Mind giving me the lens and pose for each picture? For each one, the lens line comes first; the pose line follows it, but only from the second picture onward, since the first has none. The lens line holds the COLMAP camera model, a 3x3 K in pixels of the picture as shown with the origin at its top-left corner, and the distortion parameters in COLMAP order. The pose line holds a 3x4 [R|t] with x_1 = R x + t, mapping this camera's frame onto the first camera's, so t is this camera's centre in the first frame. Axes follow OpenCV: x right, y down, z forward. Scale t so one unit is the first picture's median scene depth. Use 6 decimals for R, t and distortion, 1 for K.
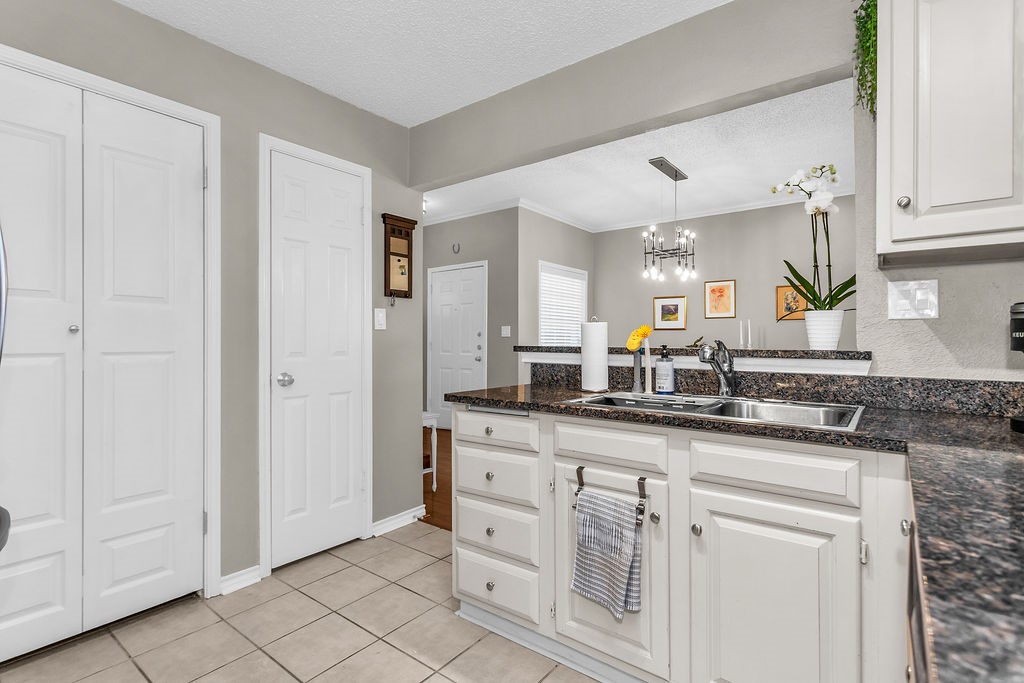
lens RADIAL K [[496.9, 0, 509.6], [0, 496.9, 340.6], [0, 0, 1]] dist [-0.000904, 0.003211]
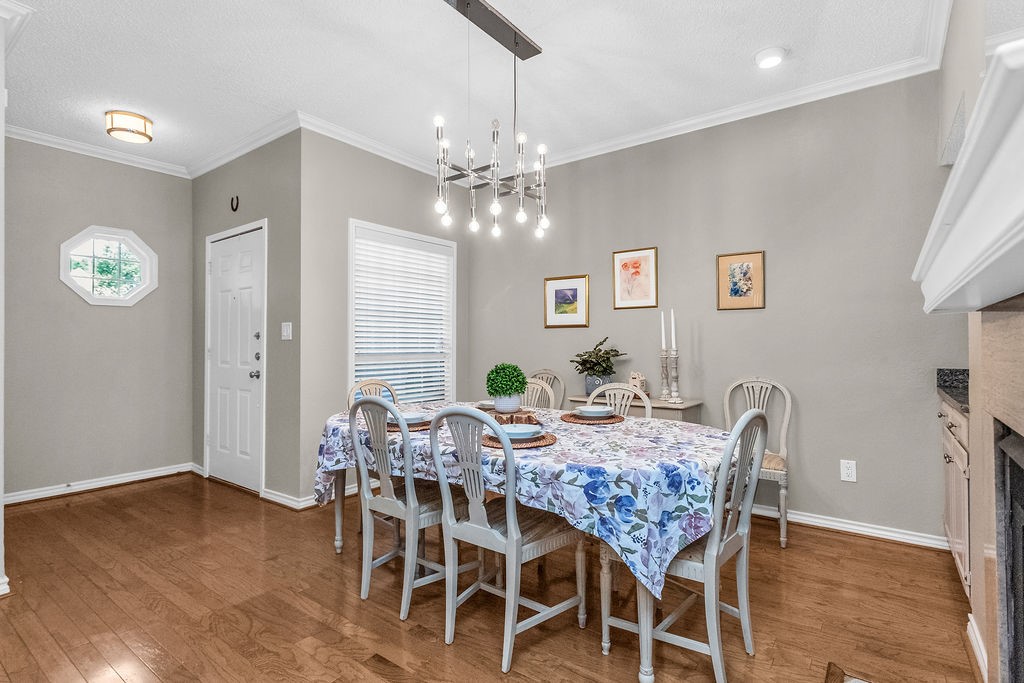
lens RADIAL K [[496.9, 0, 510.7], [0, 496.9, 336.6], [0, 0, 1]] dist [-0.000904, 0.003211]
pose [[0.999827, -0.005844, 0.017648, 0.250976], [0.005962, 0.999960, -0.006644, -0.005287], [-0.017609, 0.006748, 0.999822, 0.361345]]
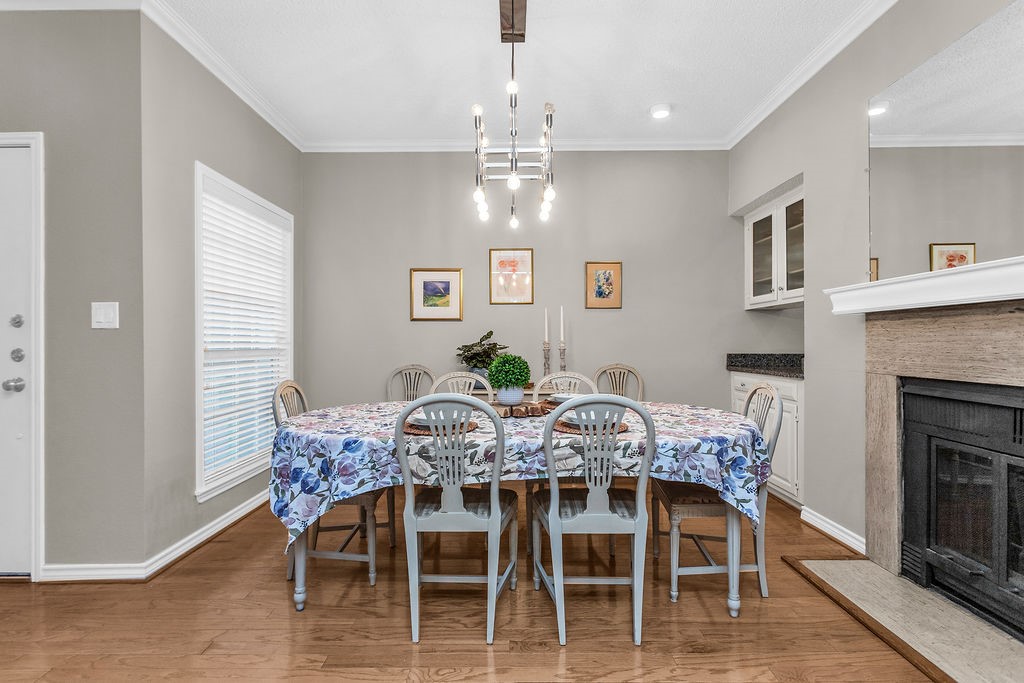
lens RADIAL K [[496.9, 0, 510.3], [0, 496.9, 339.0], [0, 0, 1]] dist [-0.000904, 0.003211]
pose [[0.795612, -0.003541, 0.605796, 0.009823], [0.001926, 0.999993, 0.003315, 0.000478], [-0.605803, -0.001470, 0.795613, 0.457290]]
